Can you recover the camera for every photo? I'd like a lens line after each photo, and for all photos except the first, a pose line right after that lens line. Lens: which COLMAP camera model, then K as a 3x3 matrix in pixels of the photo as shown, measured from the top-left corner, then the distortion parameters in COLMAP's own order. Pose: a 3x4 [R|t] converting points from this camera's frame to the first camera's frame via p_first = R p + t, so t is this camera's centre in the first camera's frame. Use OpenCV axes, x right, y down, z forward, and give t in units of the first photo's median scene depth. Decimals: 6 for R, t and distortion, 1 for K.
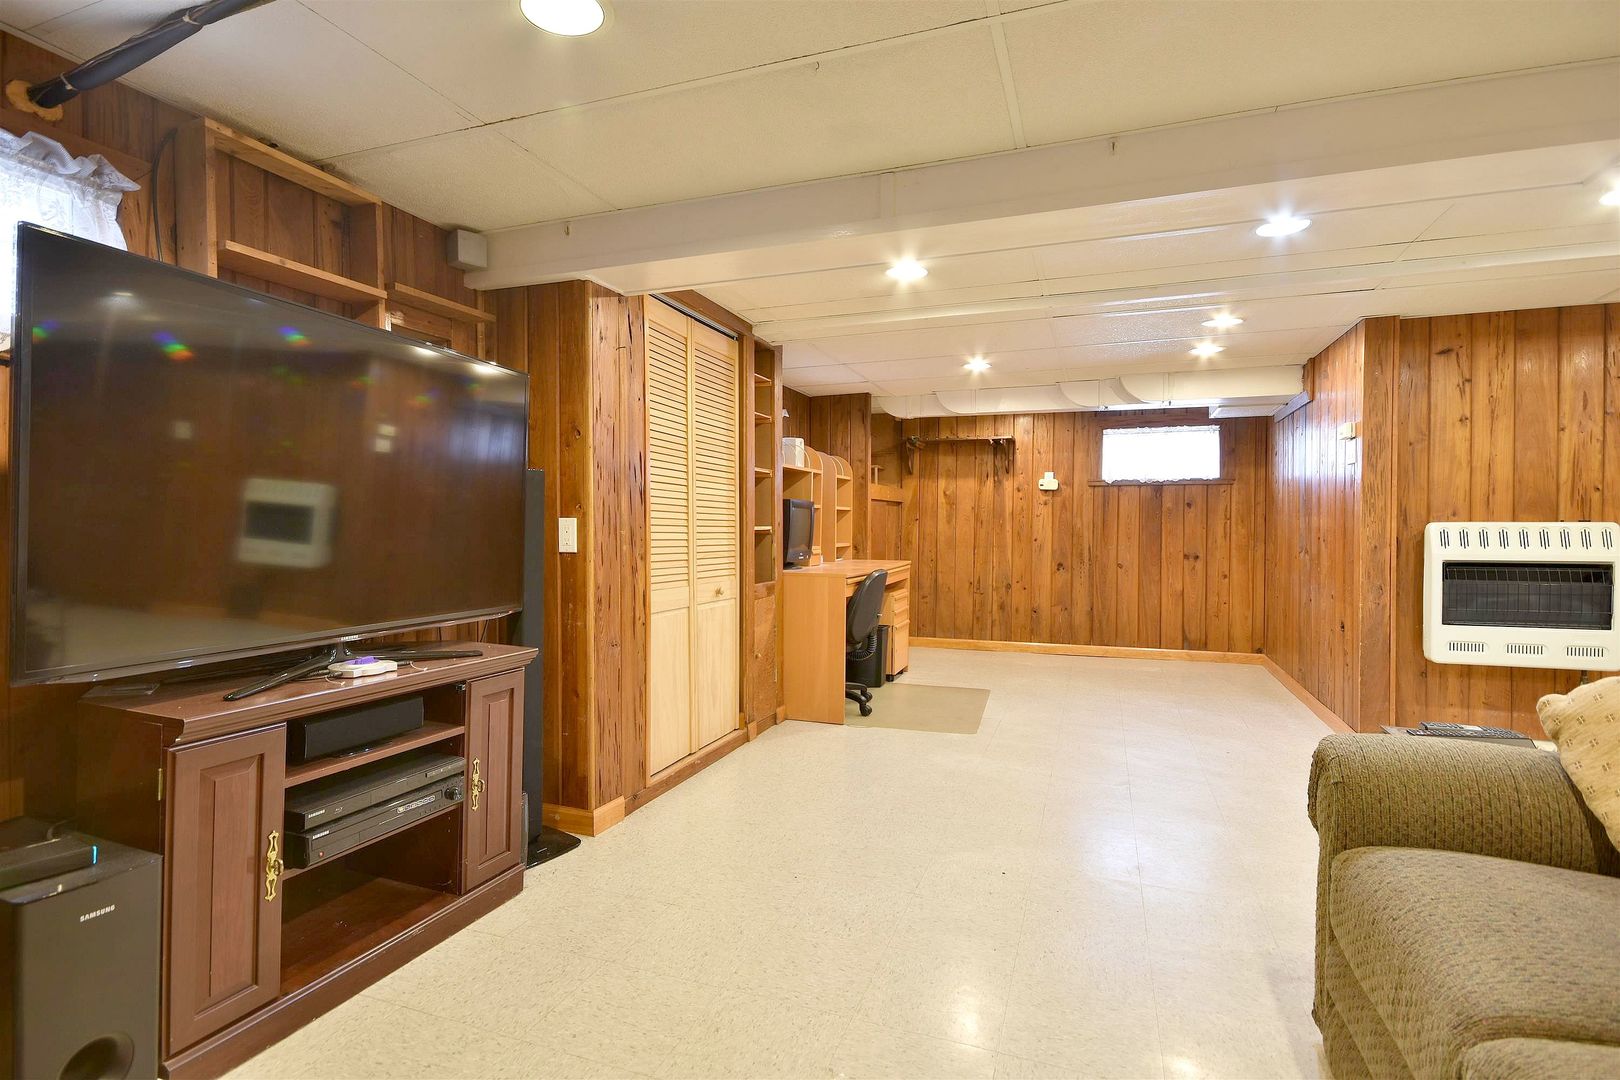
lens RADIAL K [[814.1, 0, 806.8], [0, 814.1, 537.2], [0, 0, 1]] dist [0.016124, -0.004705]
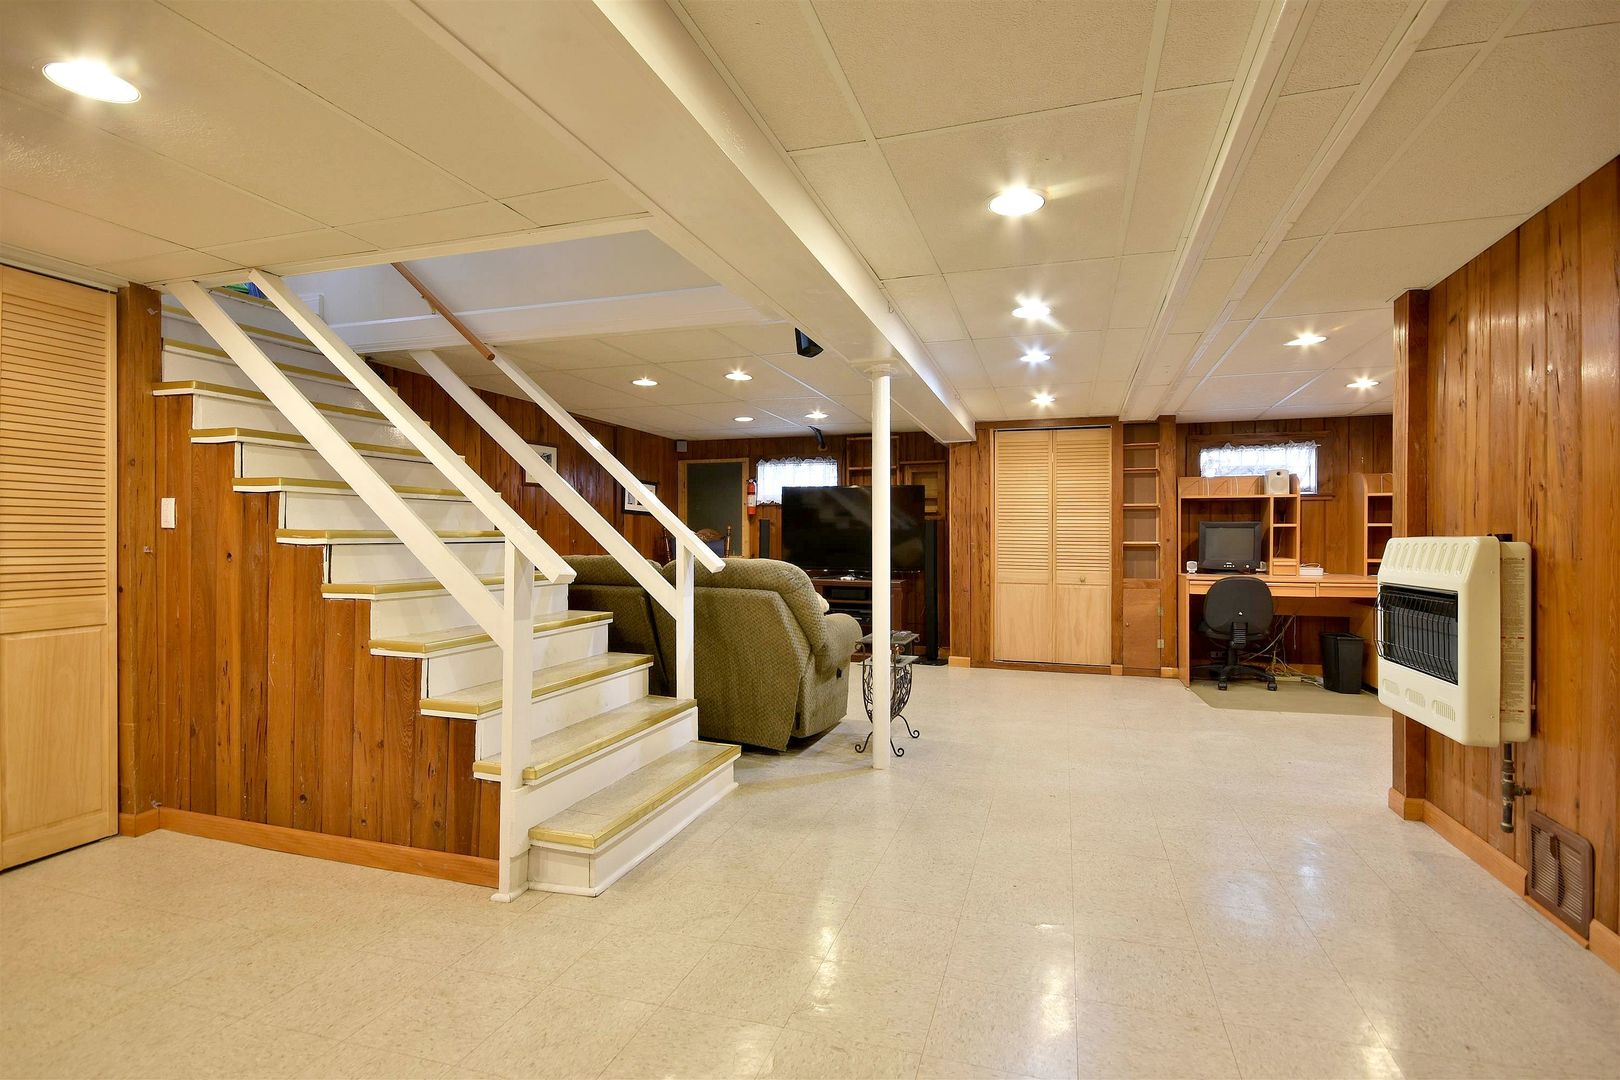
lens RADIAL K [[766.4, 0, 799.6], [0, 766.4, 534.8], [0, 0, 1]] dist [0.011687, 0.001395]
pose [[0.017069, -0.009067, -0.999813, 1.910874], [-0.013083, 0.999871, -0.009291, -0.003759], [0.999769, 0.013240, 0.016948, 0.465539]]
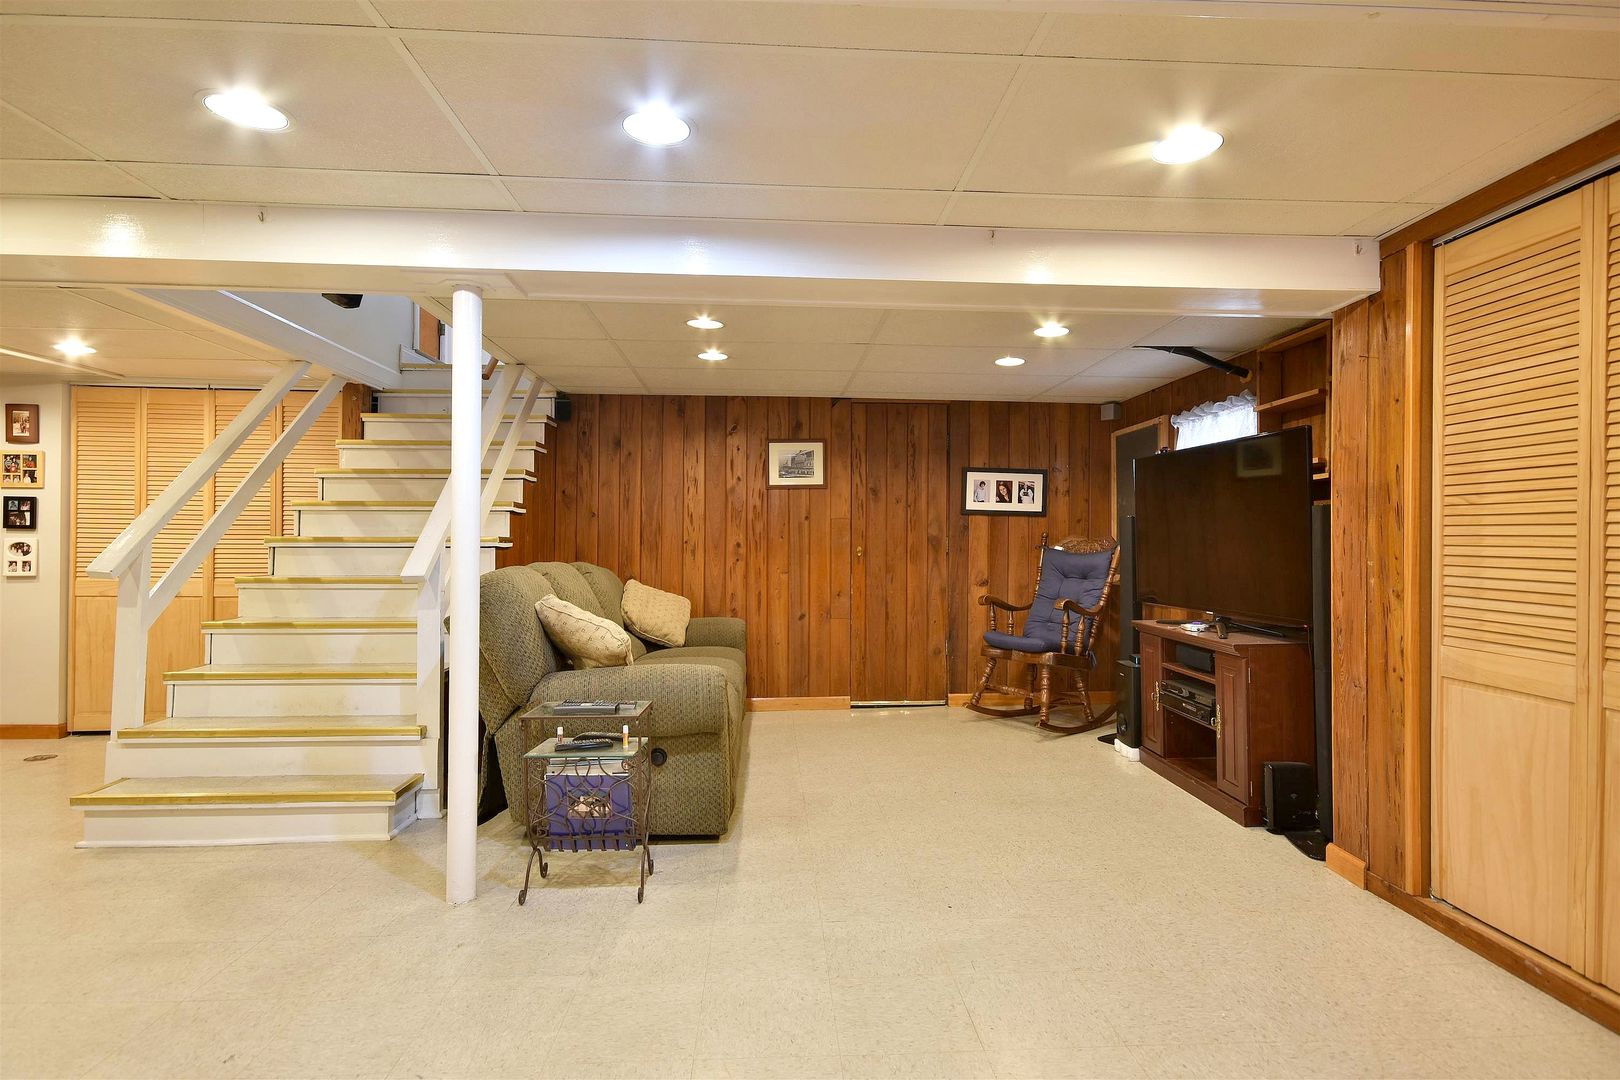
lens RADIAL K [[814.1, 0, 810.9], [0, 814.1, 541.4], [0, 0, 1]] dist [0.016124, -0.004705]
pose [[-0.920421, -0.013651, -0.390690, 0.662585], [-0.016313, 0.999861, 0.003497, -0.022273], [0.390588, 0.009593, -0.920516, 1.551497]]
